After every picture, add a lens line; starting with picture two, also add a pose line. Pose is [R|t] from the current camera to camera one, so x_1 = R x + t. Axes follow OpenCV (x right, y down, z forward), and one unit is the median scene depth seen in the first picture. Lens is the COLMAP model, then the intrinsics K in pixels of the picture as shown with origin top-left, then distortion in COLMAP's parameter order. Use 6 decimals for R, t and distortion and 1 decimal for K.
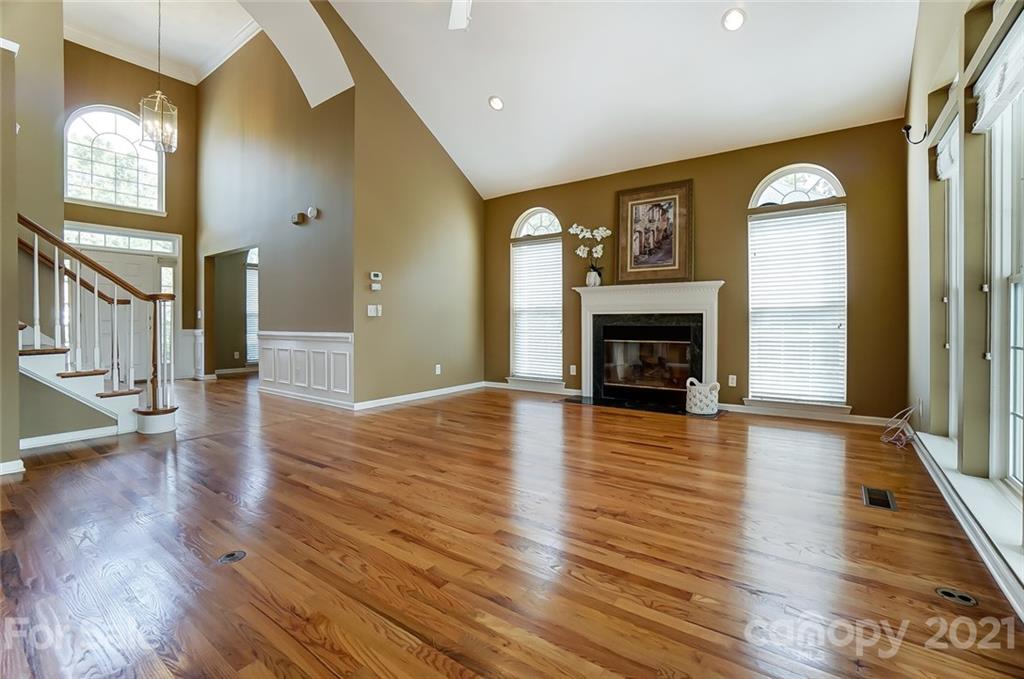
lens RADIAL K [[458.6, 0, 503.1], [0, 458.6, 326.3], [0, 0, 1]] dist [-0.052360, 0.015717]
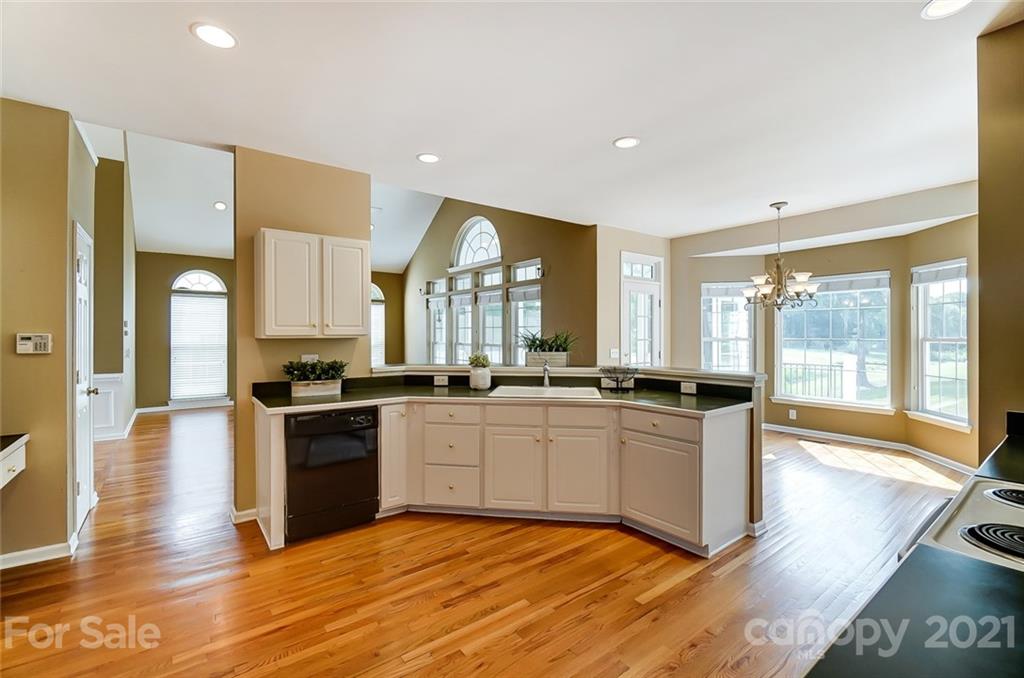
lens RADIAL K [[458.6, 0, 491.0], [0, 458.6, 330.1], [0, 0, 1]] dist [-0.052360, 0.015717]
pose [[0.319853, 0.009776, 0.947417, -1.134526], [0.011967, 0.999825, -0.014357, -0.068985], [-0.947392, 0.015929, 0.319680, -0.275493]]
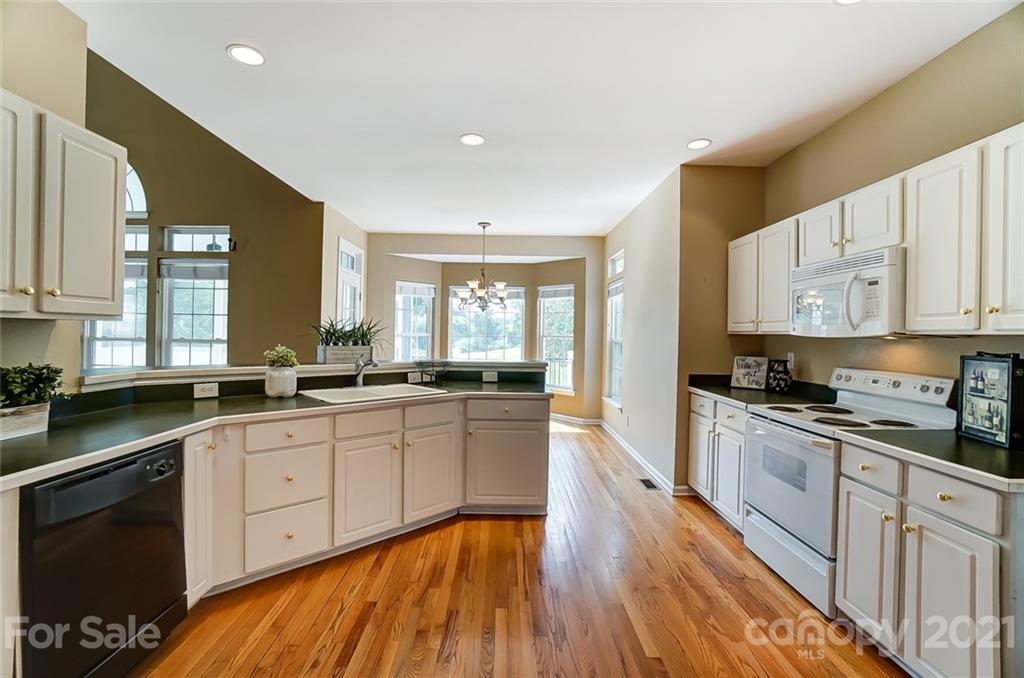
lens RADIAL K [[458.6, 0, 512.4], [0, 458.6, 336.9], [0, 0, 1]] dist [-0.052360, 0.015717]
pose [[-0.603167, -0.014410, 0.797485, -1.030277], [-0.009731, 0.999895, 0.010707, -0.063942], [-0.797555, -0.001302, -0.603244, 0.094597]]
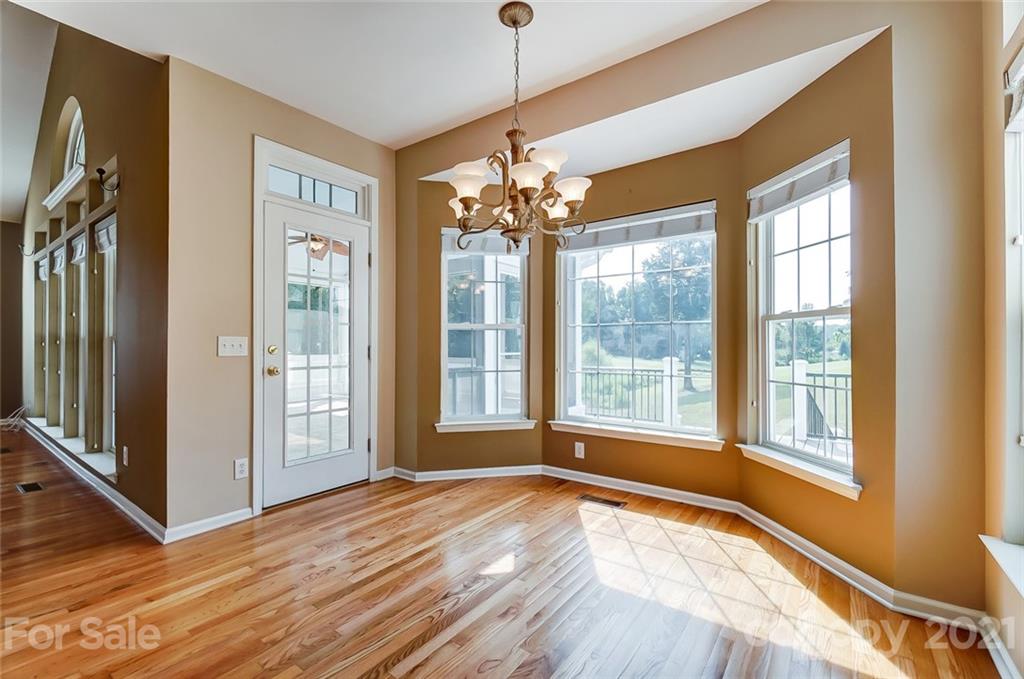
lens RADIAL K [[444.4, 0, 521.9], [0, 444.4, 337.4], [0, 0, 1]] dist [-0.001028, -0.000779]
pose [[-0.007665, 0.019853, 0.999774, -0.481849], [0.006987, 0.999780, -0.019799, -0.018869], [-0.999946, 0.006834, -0.007802, -0.547306]]
